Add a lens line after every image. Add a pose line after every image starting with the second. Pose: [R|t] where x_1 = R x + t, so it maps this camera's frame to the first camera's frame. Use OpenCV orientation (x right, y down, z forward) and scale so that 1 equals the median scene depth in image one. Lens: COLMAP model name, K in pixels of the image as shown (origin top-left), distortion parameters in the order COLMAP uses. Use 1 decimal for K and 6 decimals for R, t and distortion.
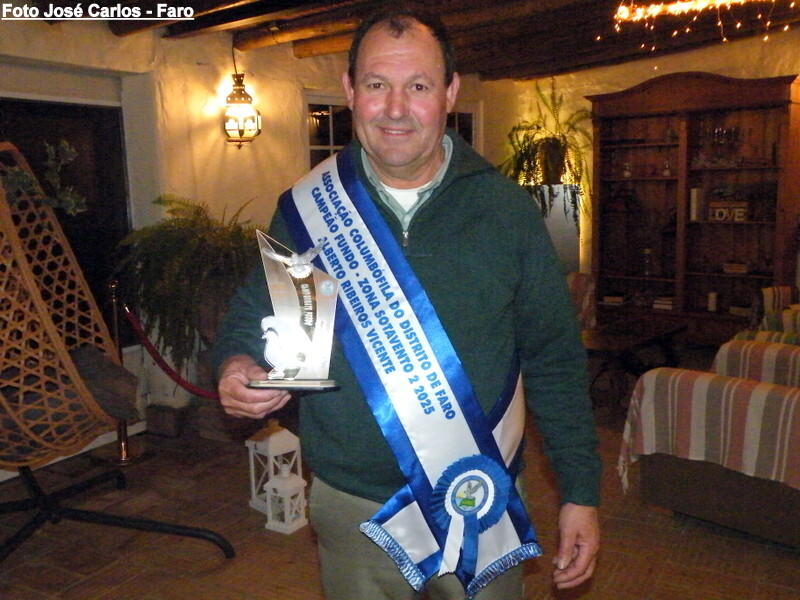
lens RADIAL K [[825.8, 0, 401.0], [0, 825.8, 309.6], [0, 0, 1]] dist [-0.080101, 0.211400]
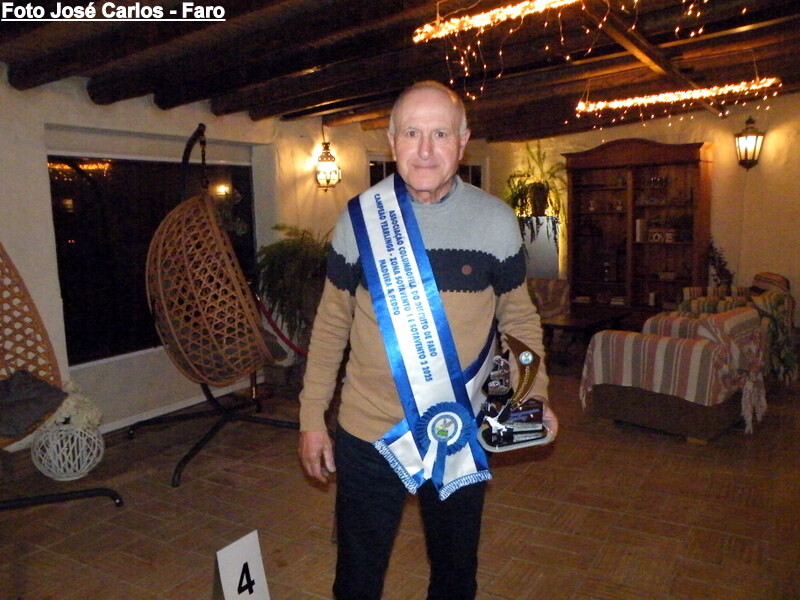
lens RADIAL K [[695.3, 0, 399.5], [0, 695.3, 314.3], [0, 0, 1]] dist [-0.143258, 0.170190]
pose [[0.999796, -0.000559, -0.020192, -0.030904], [0.000326, 0.999934, -0.011528, 0.030004], [0.020197, 0.011519, 0.999730, -0.185892]]
